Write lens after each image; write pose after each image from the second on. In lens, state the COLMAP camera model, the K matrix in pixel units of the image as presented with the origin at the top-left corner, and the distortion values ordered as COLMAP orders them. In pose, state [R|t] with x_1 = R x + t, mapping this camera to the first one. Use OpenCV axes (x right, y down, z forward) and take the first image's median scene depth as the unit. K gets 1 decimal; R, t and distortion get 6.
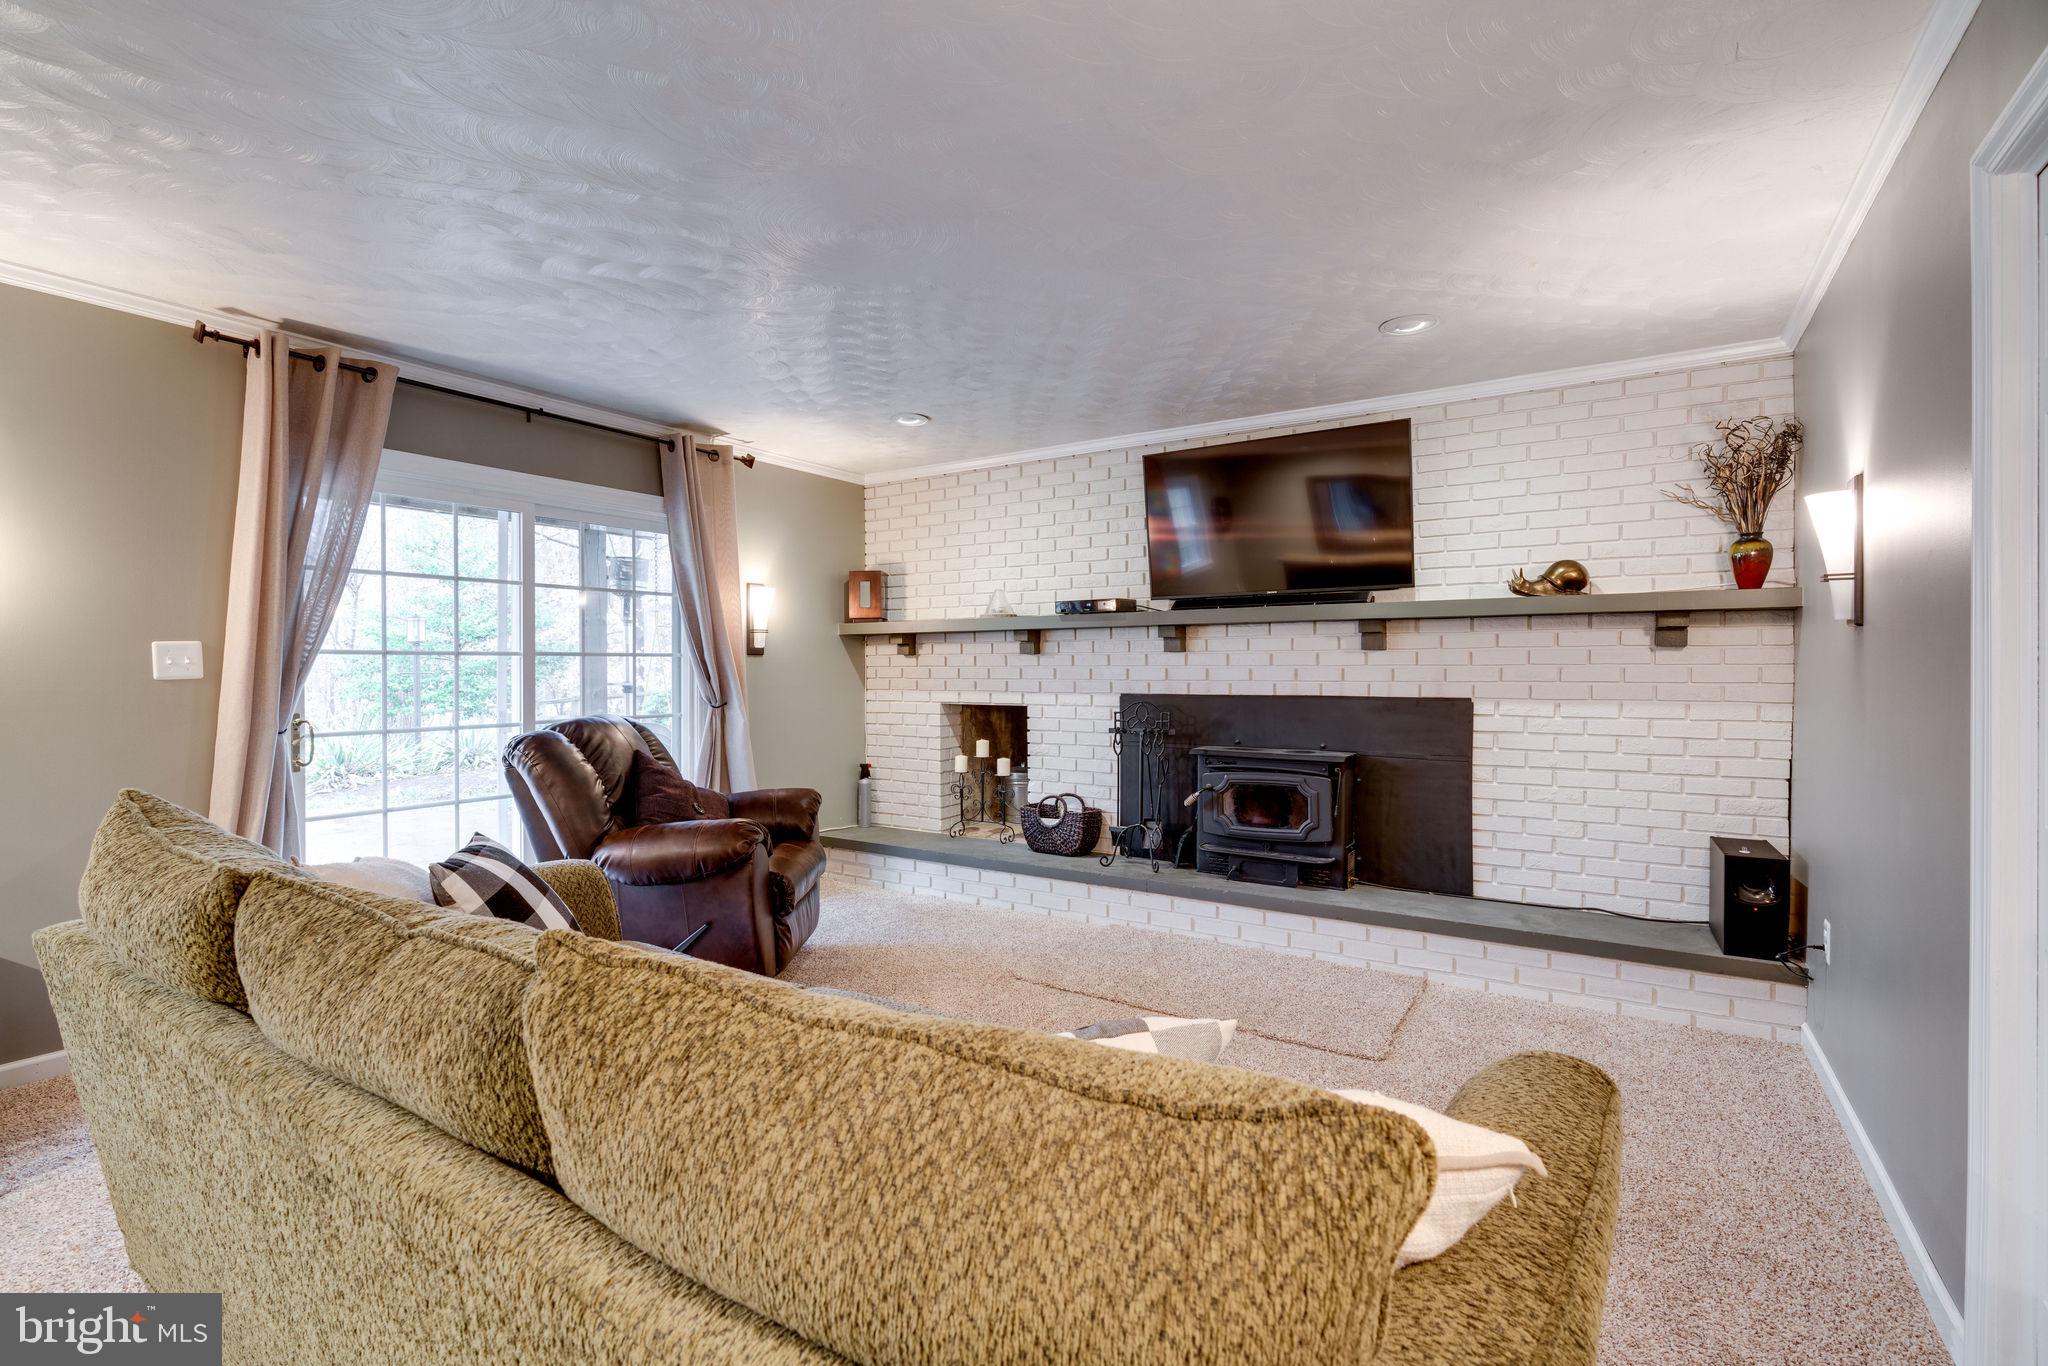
lens RADIAL K [[952.6, 0, 1020.2], [0, 952.6, 672.5], [0, 0, 1]] dist [0.000237, 0.001514]
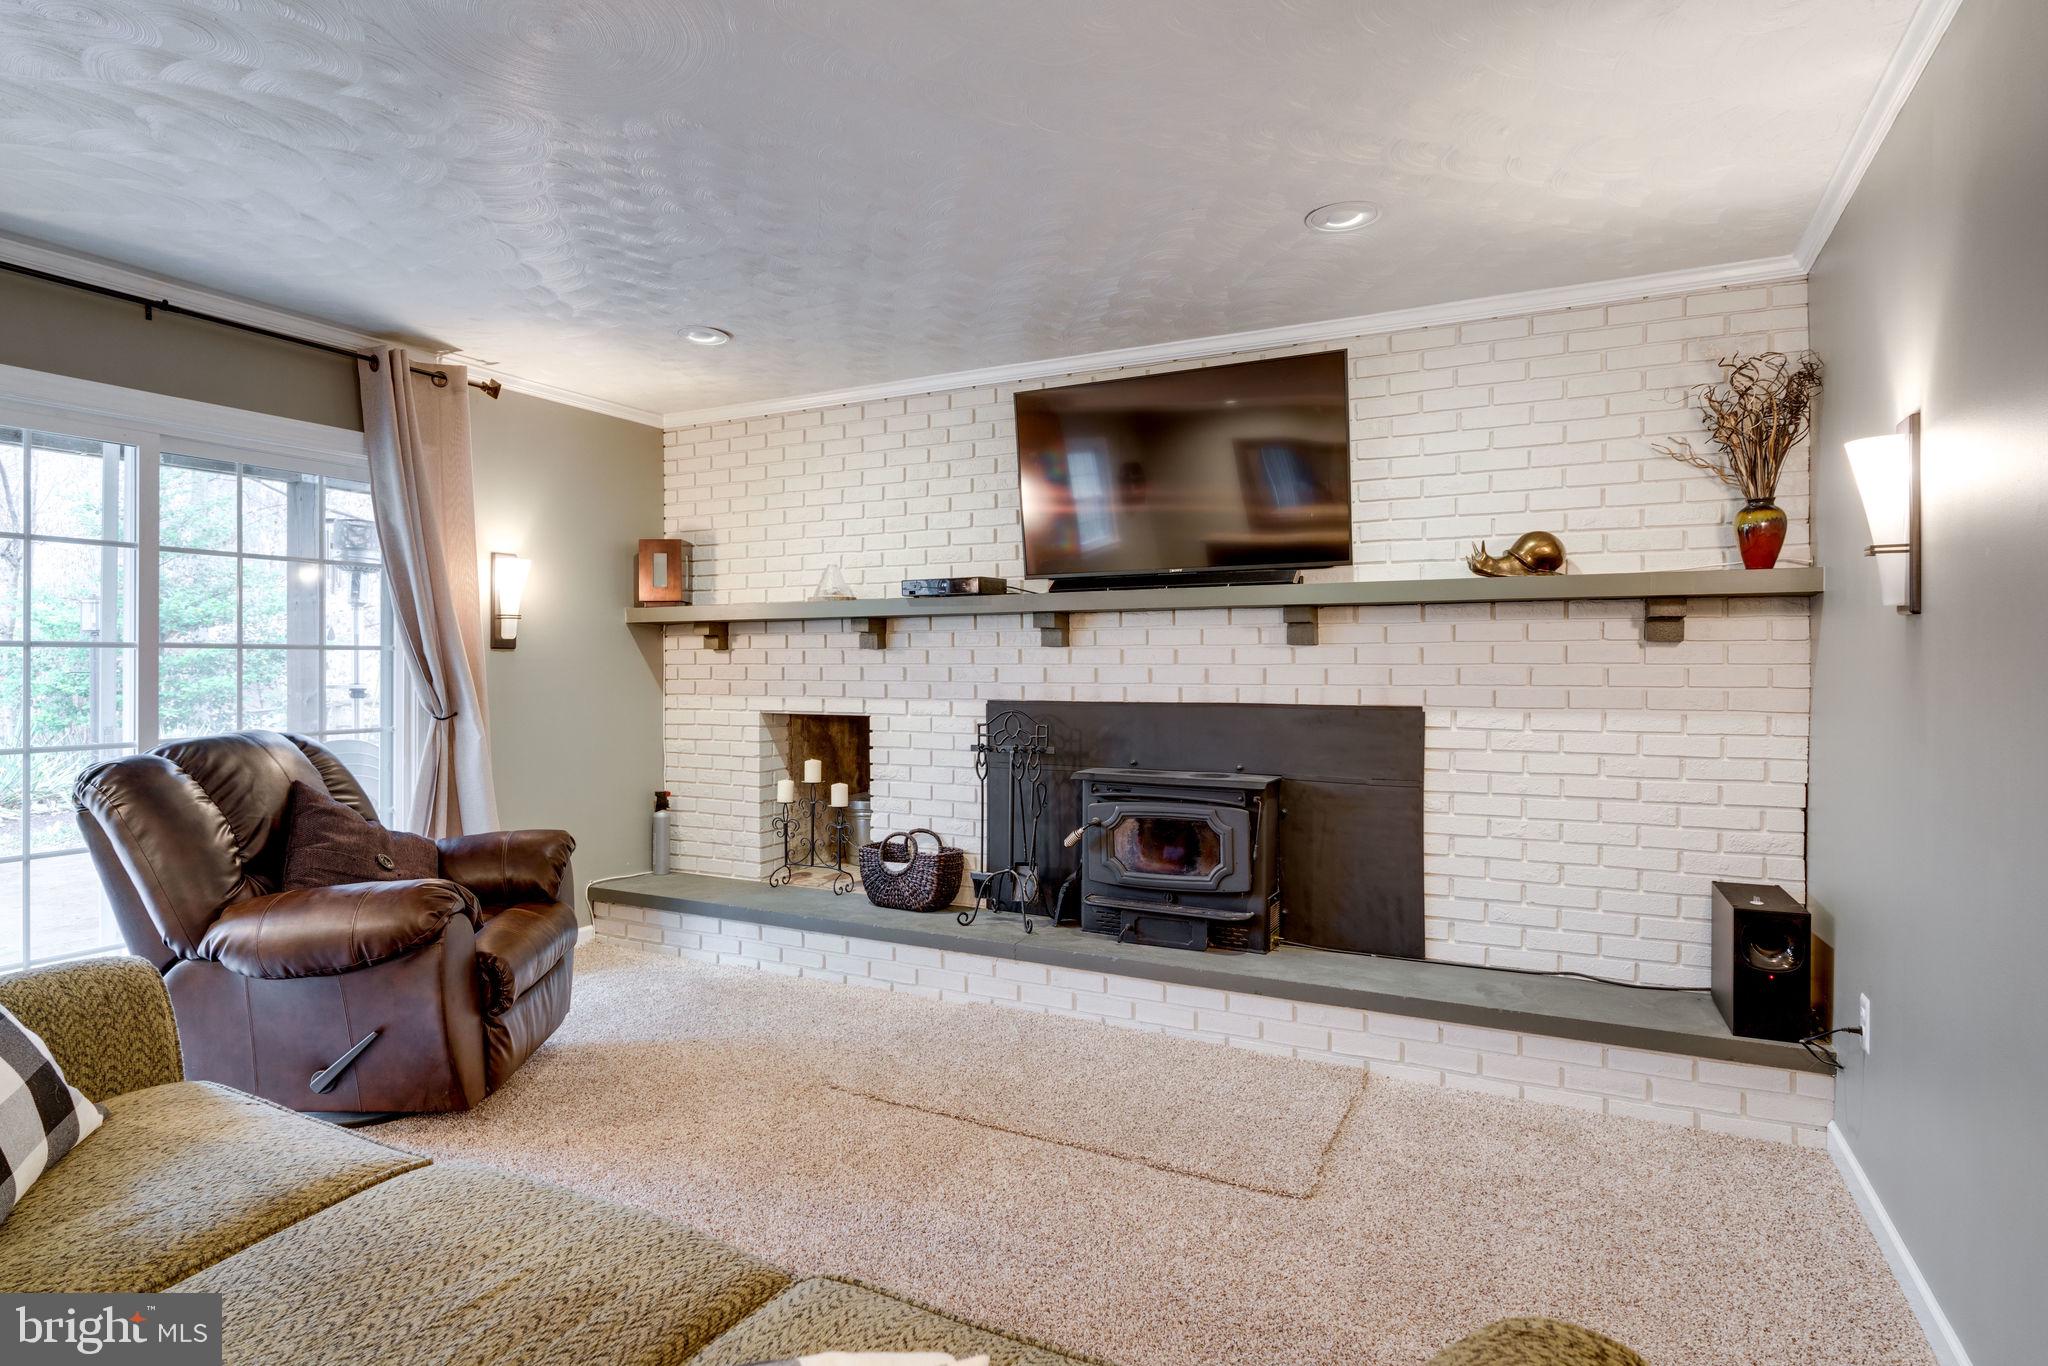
lens RADIAL K [[1101.5, 0, 1023.3], [0, 1101.5, 660.2], [0, 0, 1]] dist [0.001907, -0.001086]
pose [[0.995367, 0.002740, 0.096107, 0.057936], [-0.001730, 0.999942, -0.010587, -0.001038], [-0.096131, 0.010372, 0.995315, 0.125818]]
